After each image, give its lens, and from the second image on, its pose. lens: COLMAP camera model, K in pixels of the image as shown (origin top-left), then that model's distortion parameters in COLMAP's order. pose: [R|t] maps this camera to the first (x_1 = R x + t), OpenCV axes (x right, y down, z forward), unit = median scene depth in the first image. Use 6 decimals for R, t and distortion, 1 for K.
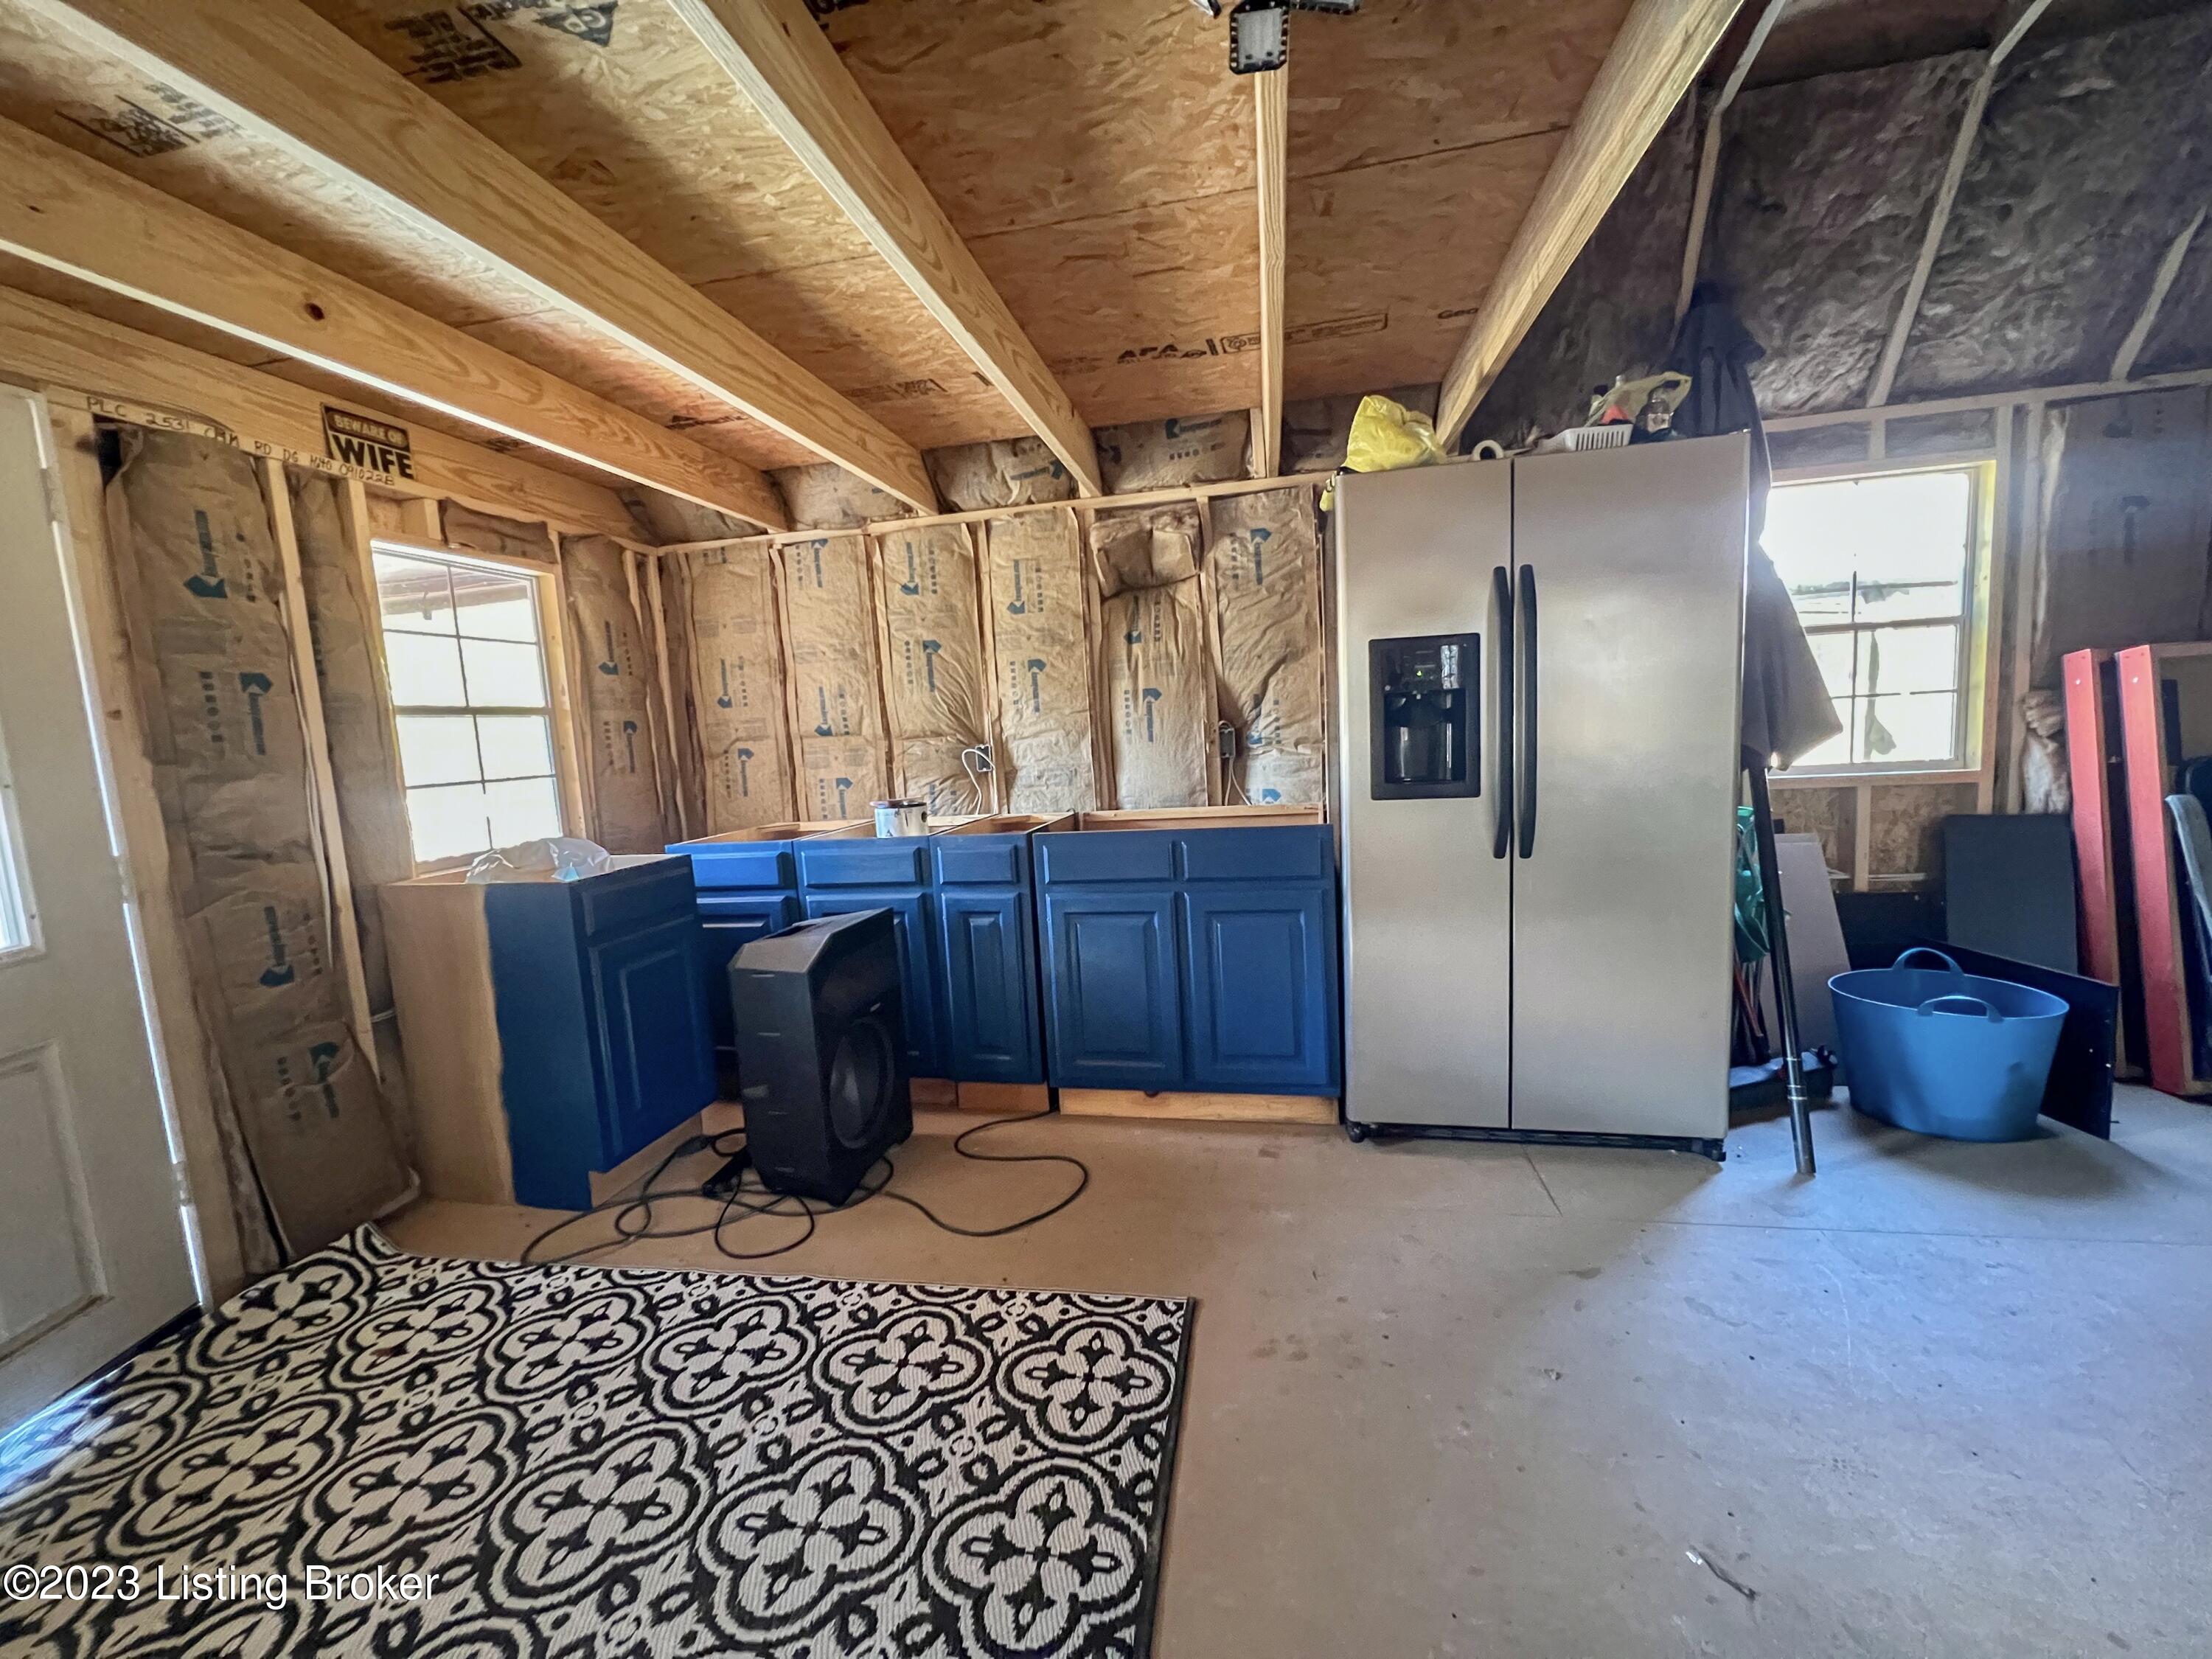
lens RADIAL K [[883.4, 0, 1106.0], [0, 883.4, 829.5], [0, 0, 1]] dist [-0.003121, 0.000351]
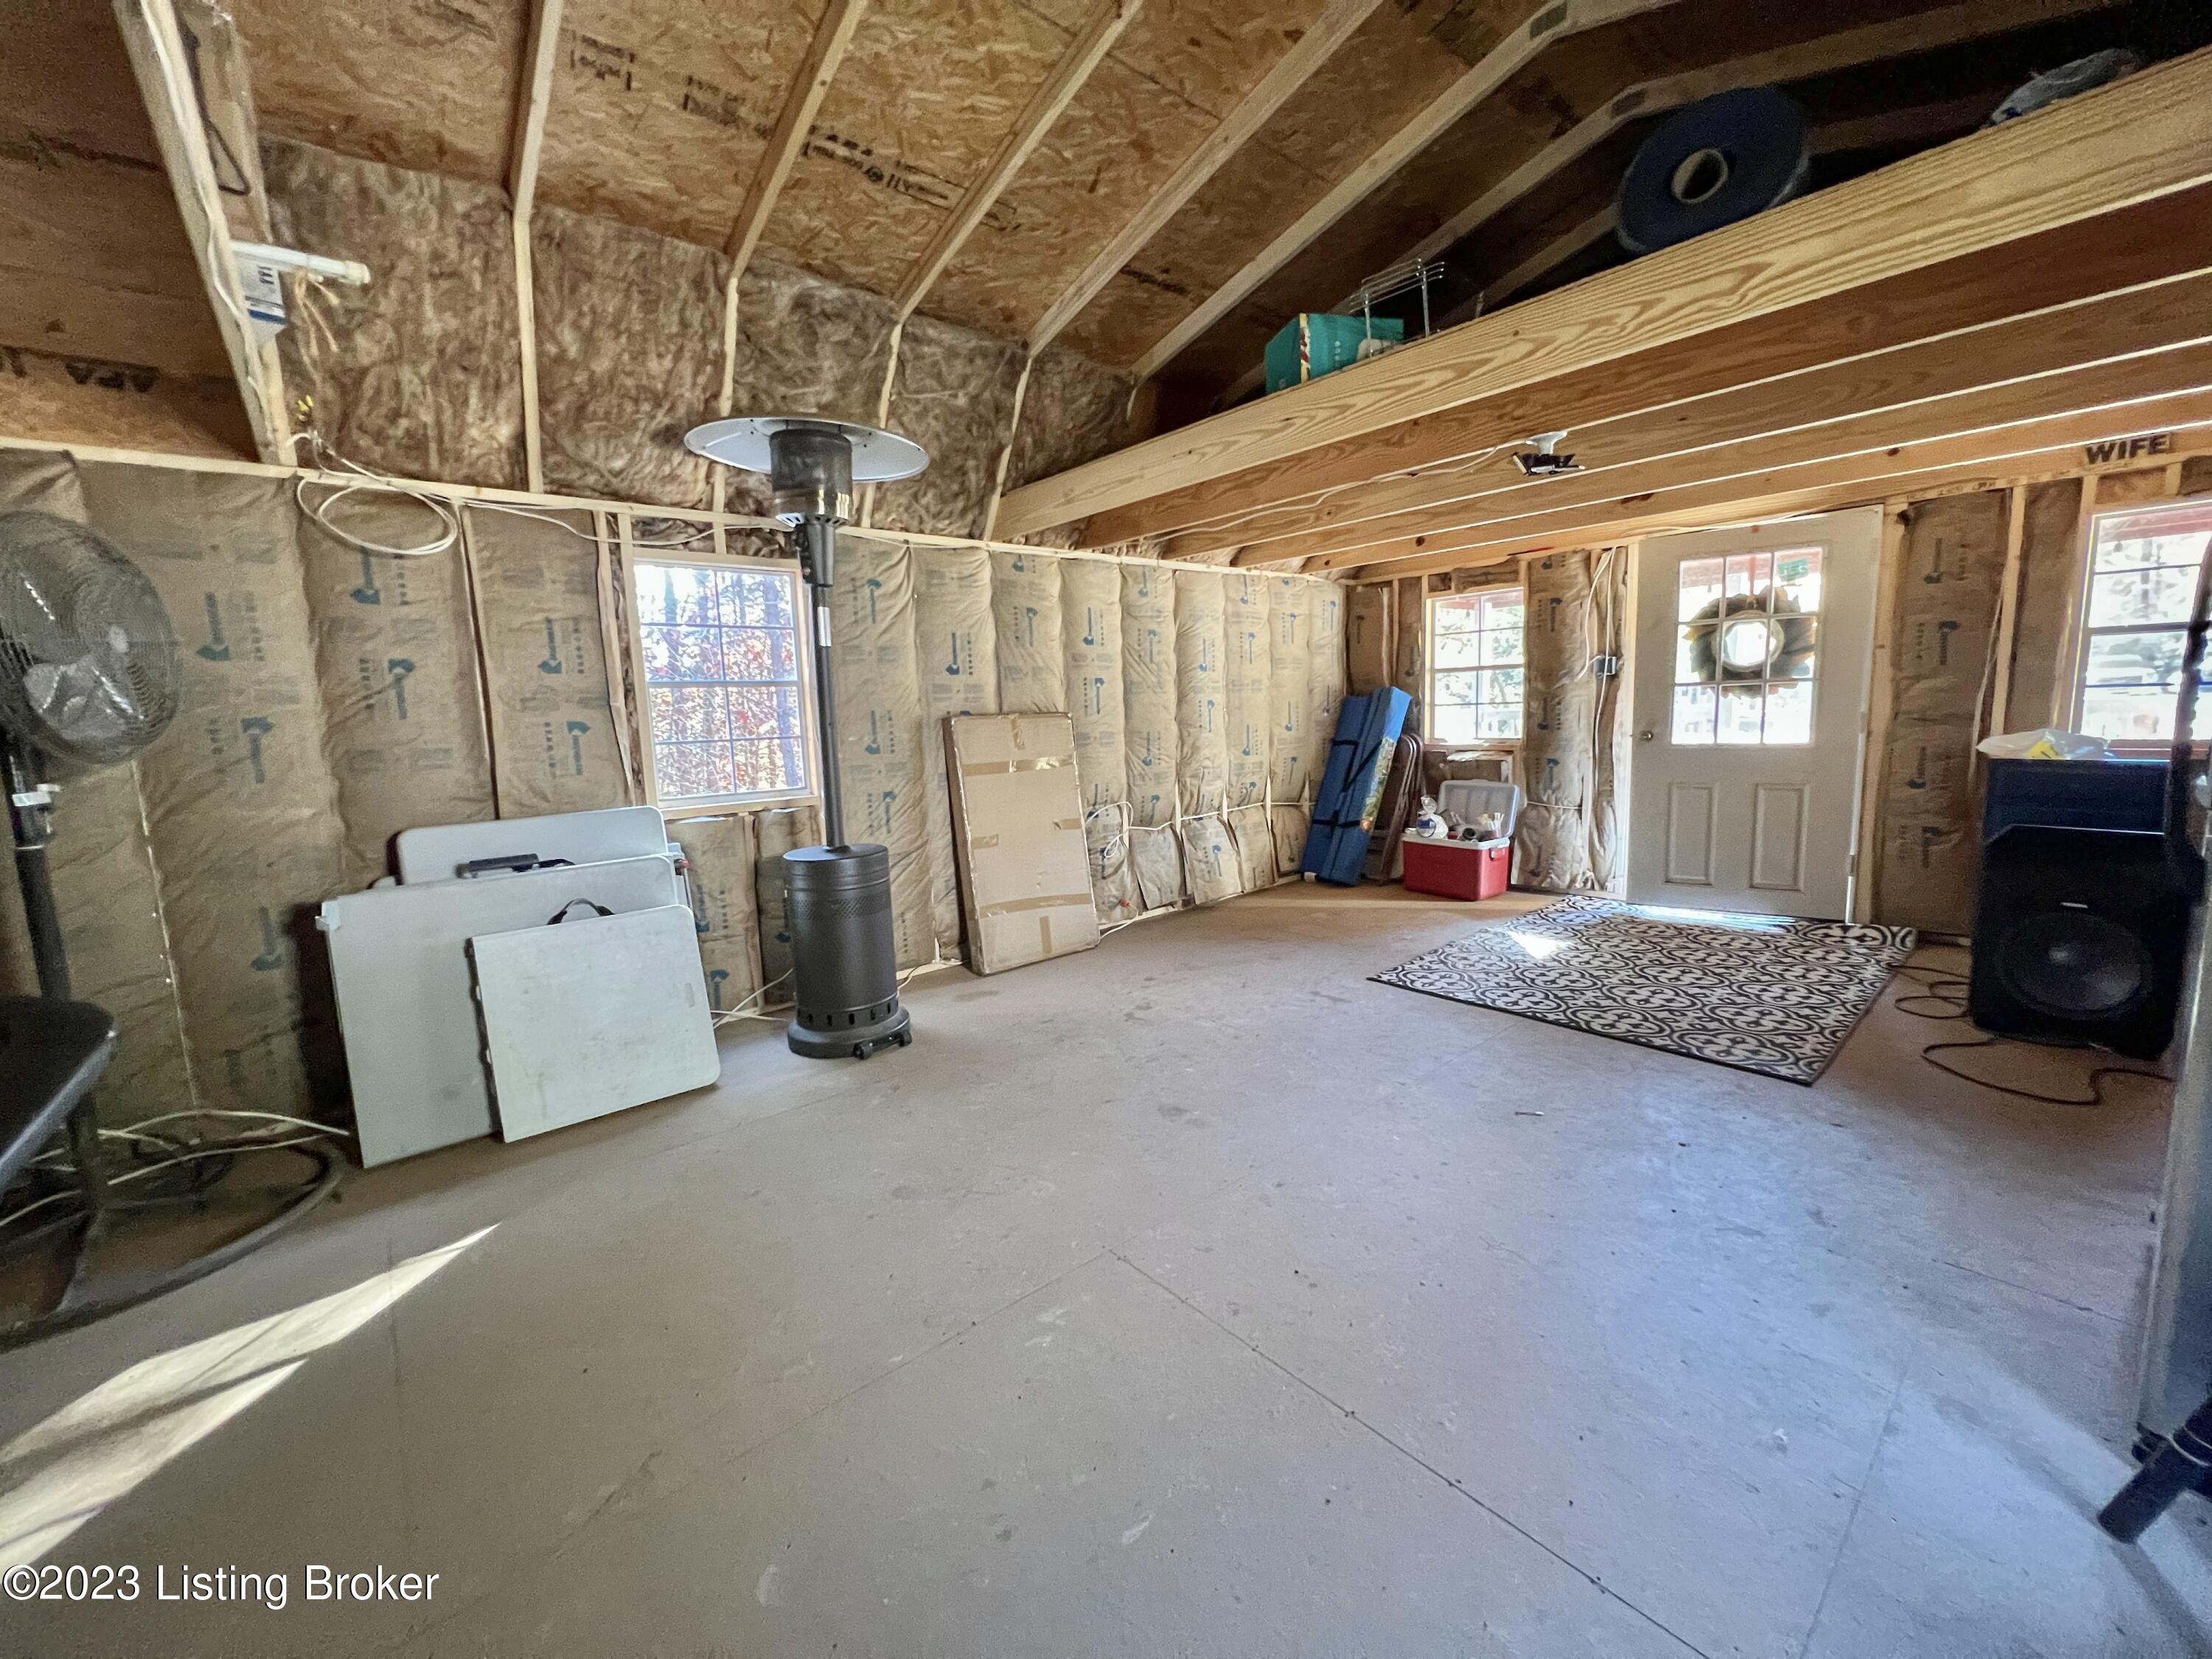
lens RADIAL K [[883.4, 0, 1106.0], [0, 883.4, 829.5], [0, 0, 1]] dist [-0.003121, 0.000351]
pose [[-0.615916, 0.195105, -0.763270, 1.387690], [-0.019322, 0.964816, 0.262215, -0.175339], [0.787575, 0.176250, -0.590476, 0.656010]]
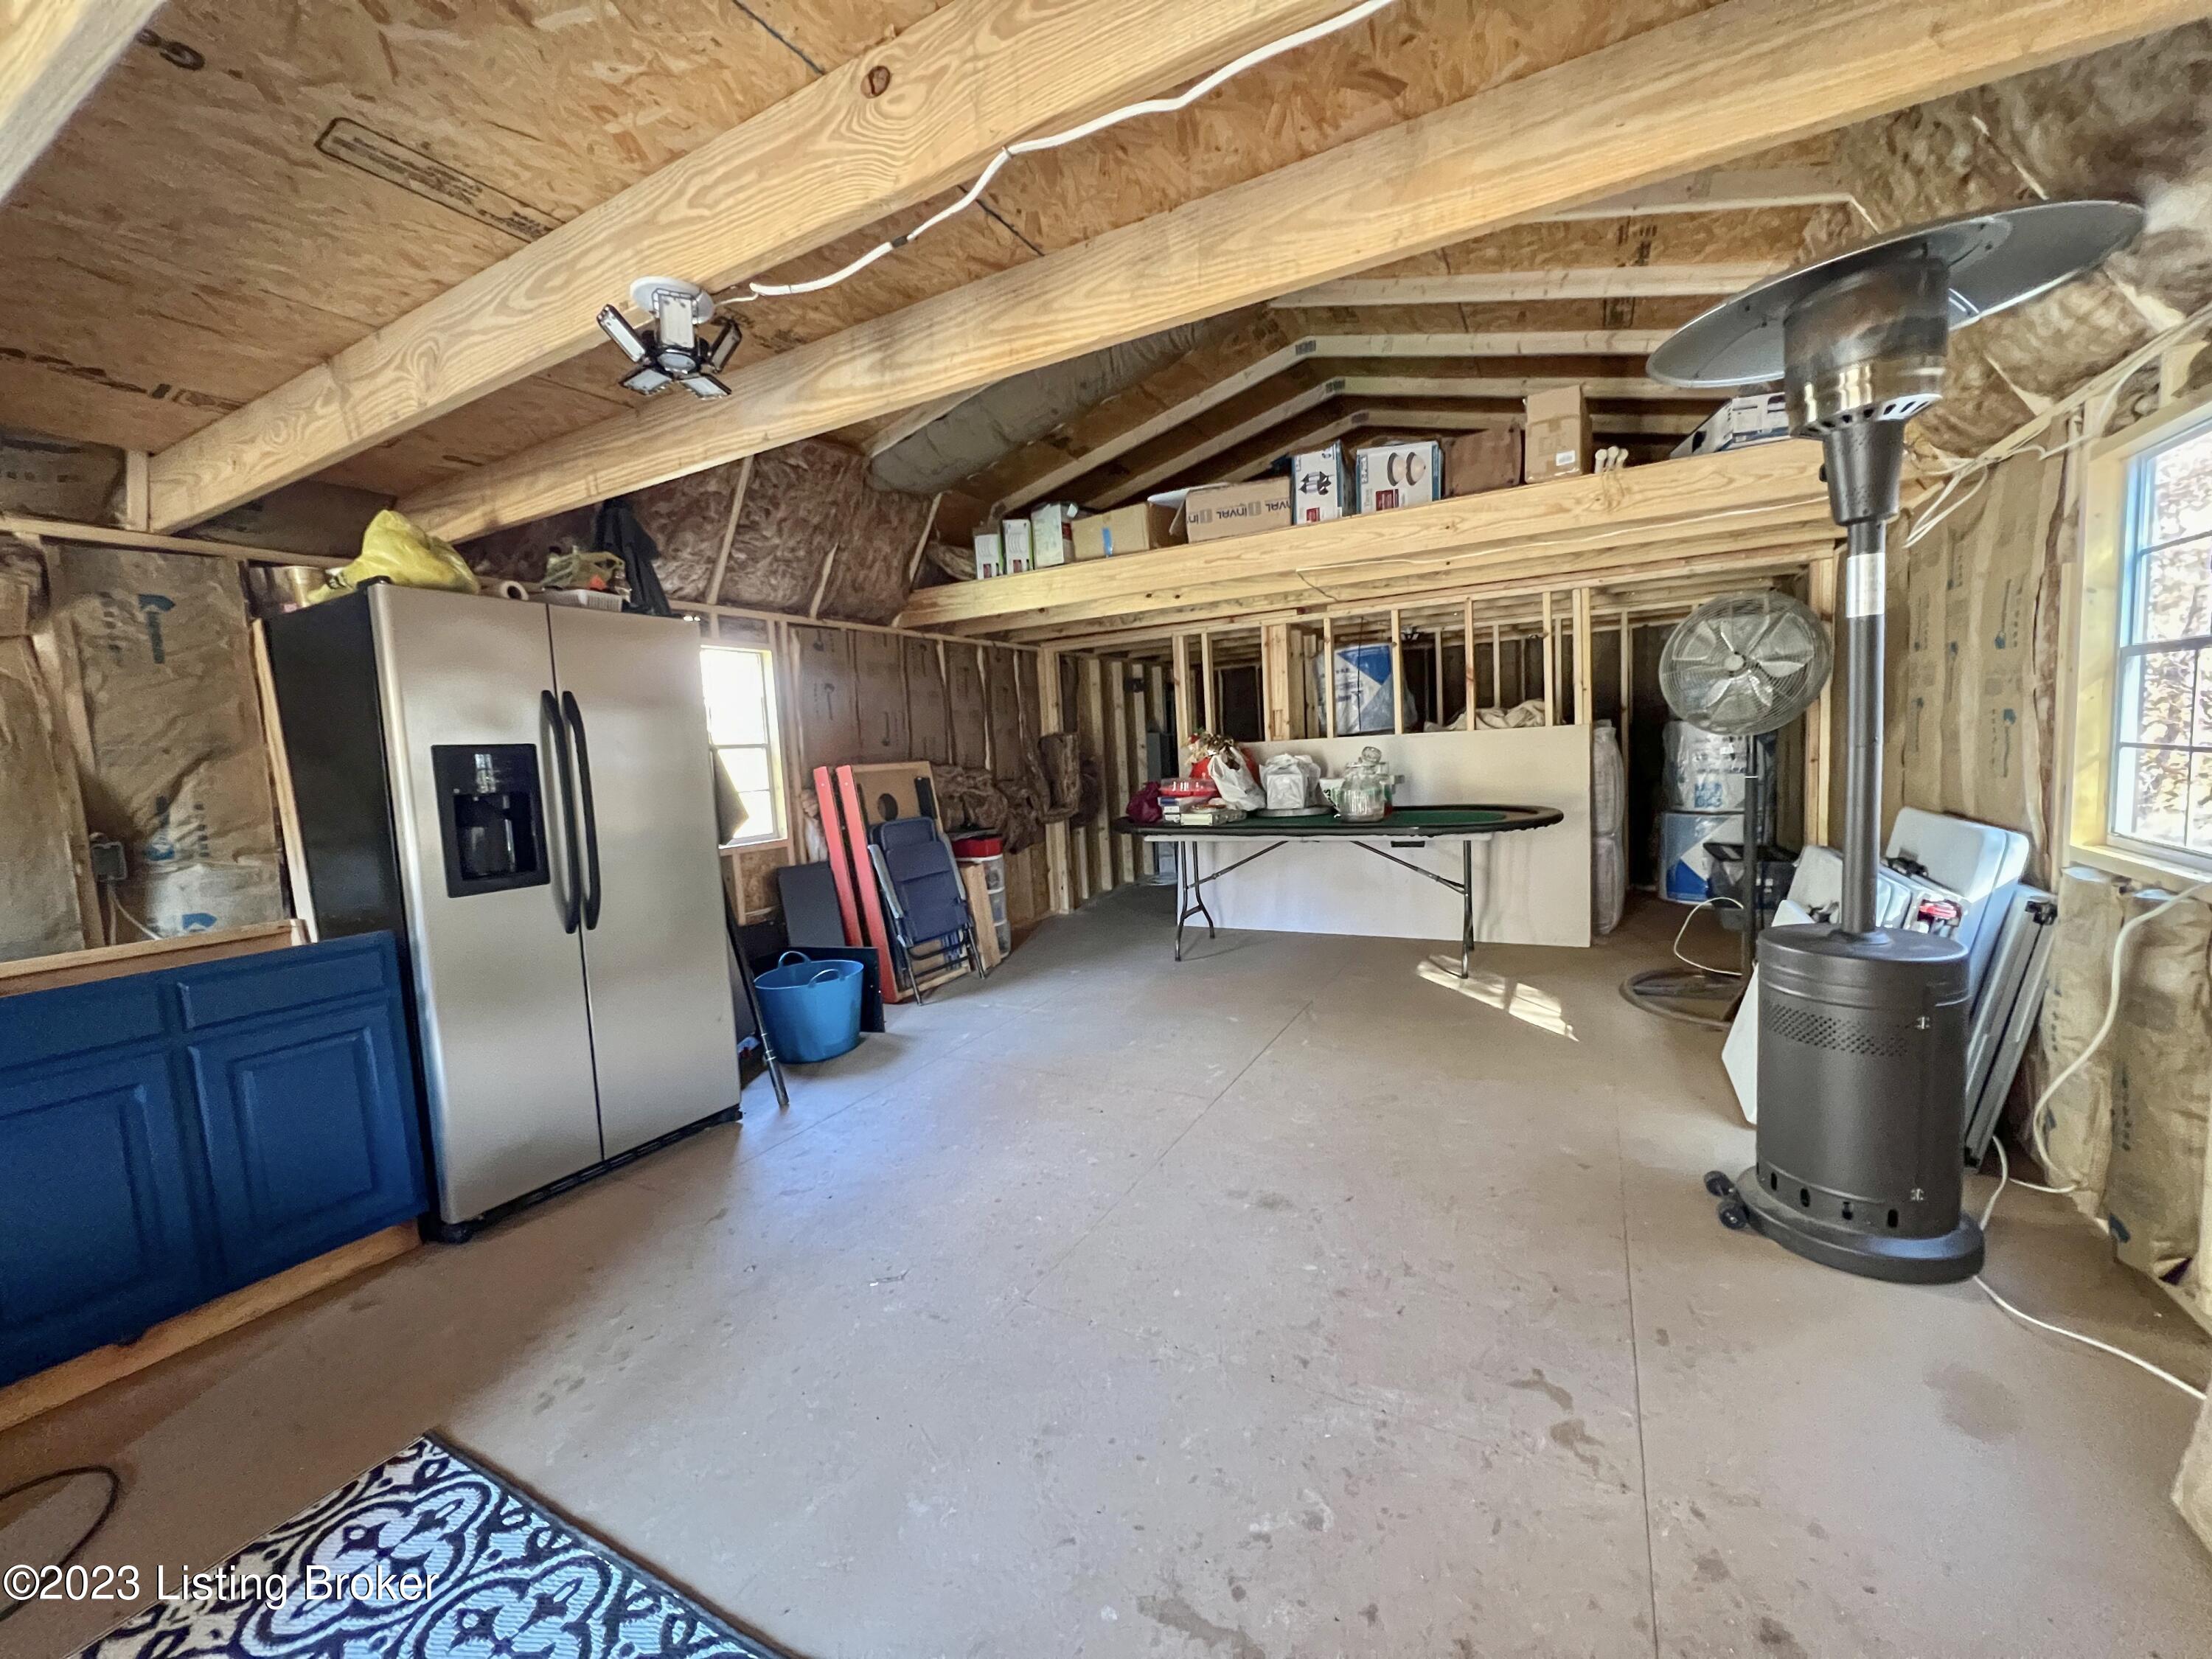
lens RADIAL K [[883.4, 0, 1106.0], [0, 883.4, 829.5], [0, 0, 1]] dist [-0.003121, 0.000351]
pose [[0.298884, -0.046079, 0.953176, -0.415695], [0.147260, 0.989096, 0.001639, -0.000864], [-0.942859, 0.139875, 0.302411, -0.045446]]
